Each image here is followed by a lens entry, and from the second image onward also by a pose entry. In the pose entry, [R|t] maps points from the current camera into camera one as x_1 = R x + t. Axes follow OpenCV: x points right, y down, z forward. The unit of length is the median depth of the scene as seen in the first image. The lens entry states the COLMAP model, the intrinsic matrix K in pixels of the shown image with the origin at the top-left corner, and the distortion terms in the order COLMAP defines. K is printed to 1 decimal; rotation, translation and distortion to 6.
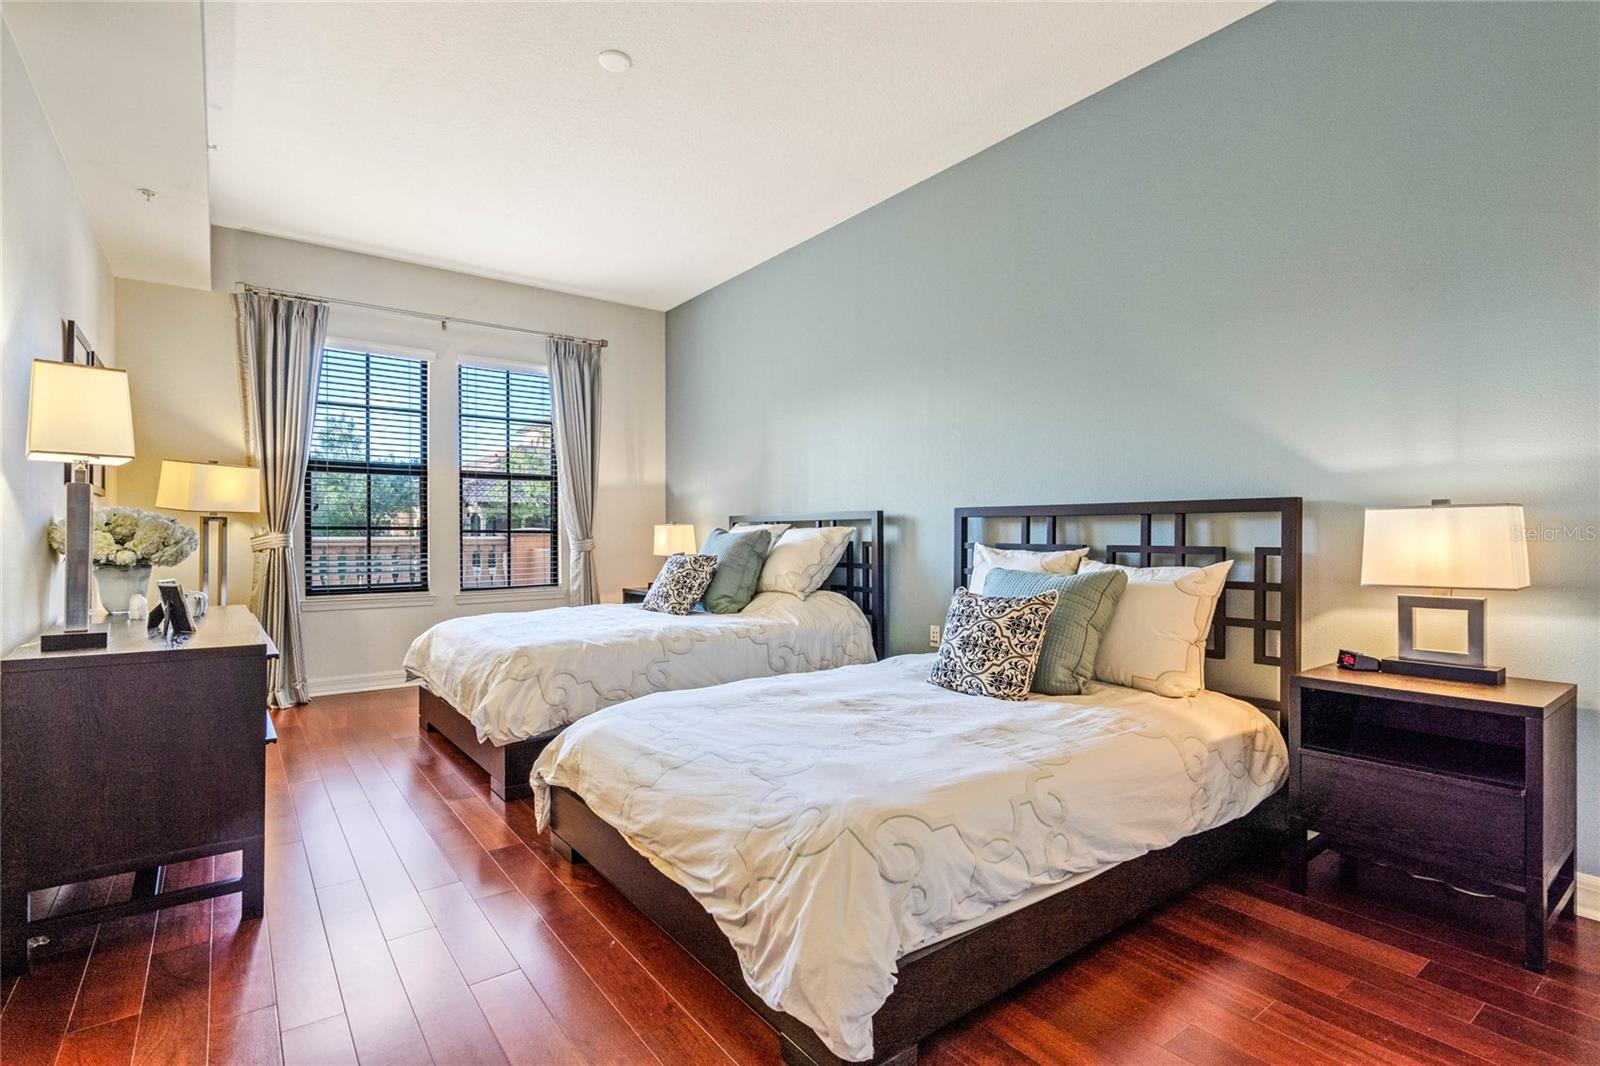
lens RADIAL K [[766.9, 0, 800.0], [0, 766.9, 533.0], [0, 0, 1]] dist [-0.001853, -0.000180]
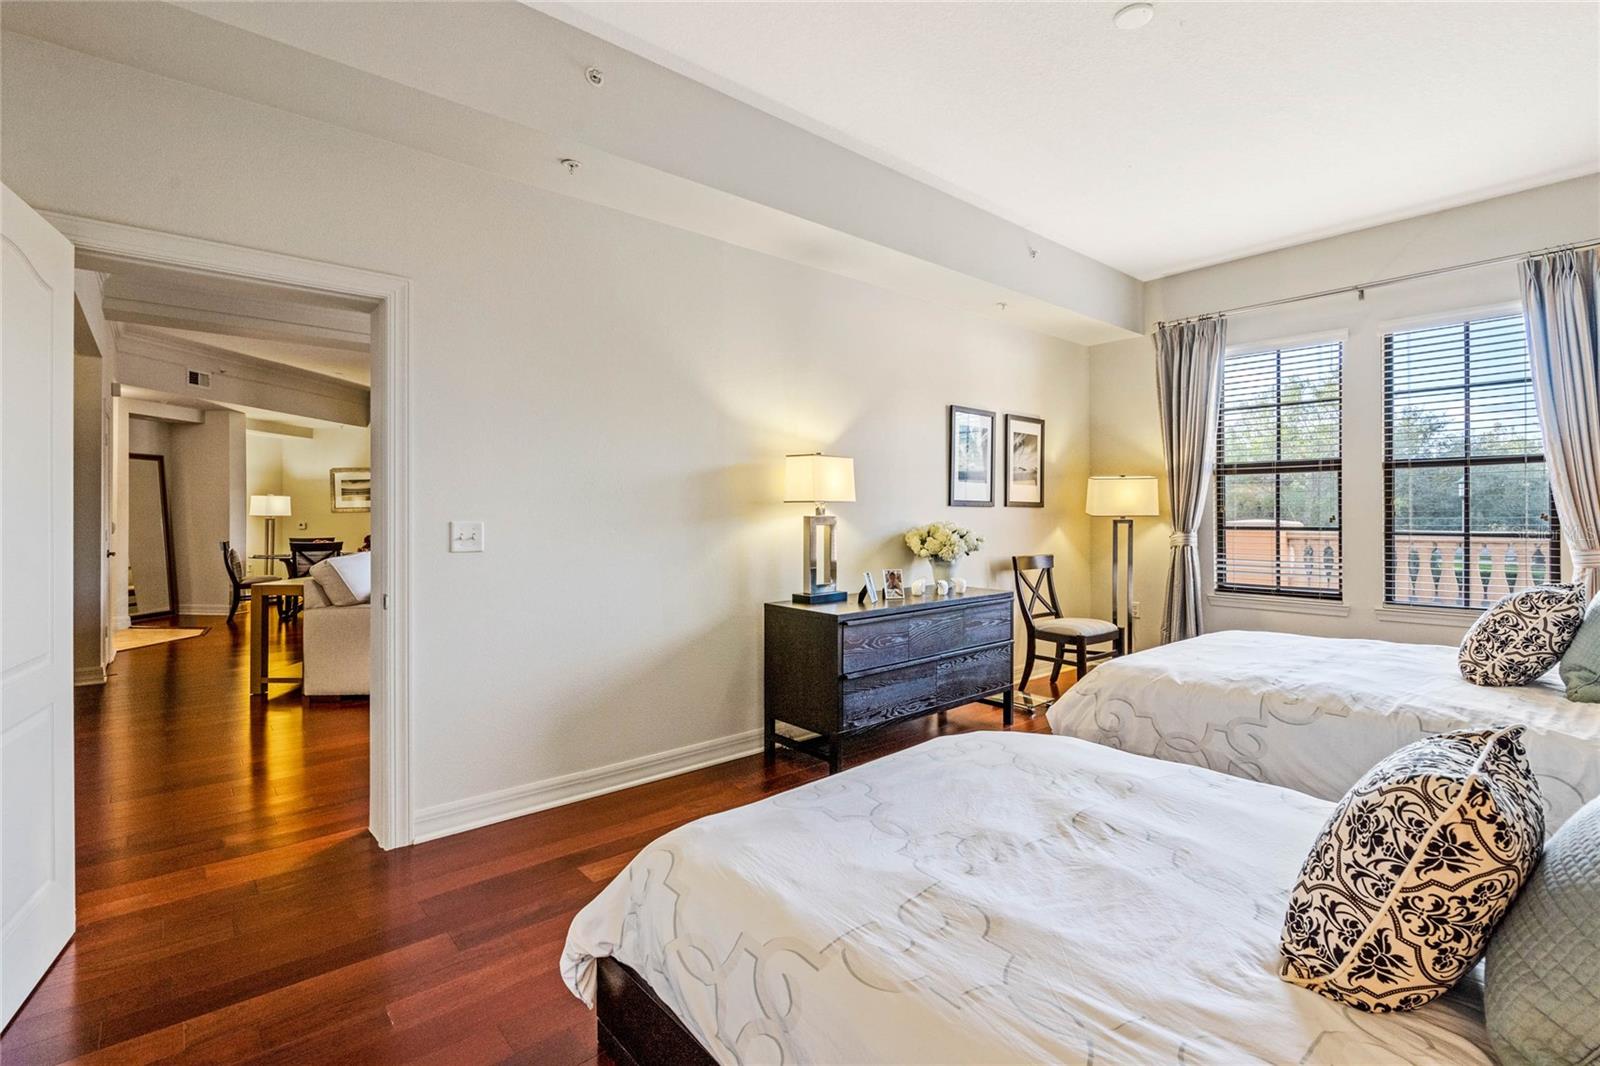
lens RADIAL K [[735.4, 0, 800.3], [0, 735.4, 512.4], [0, 0, 1]] dist [0.001238, 0.000186]
pose [[0.064623, -0.003677, -0.997903, 0.376431], [0.004449, 0.999984, -0.003397, -0.029921], [0.997900, -0.004220, 0.064639, 0.368752]]
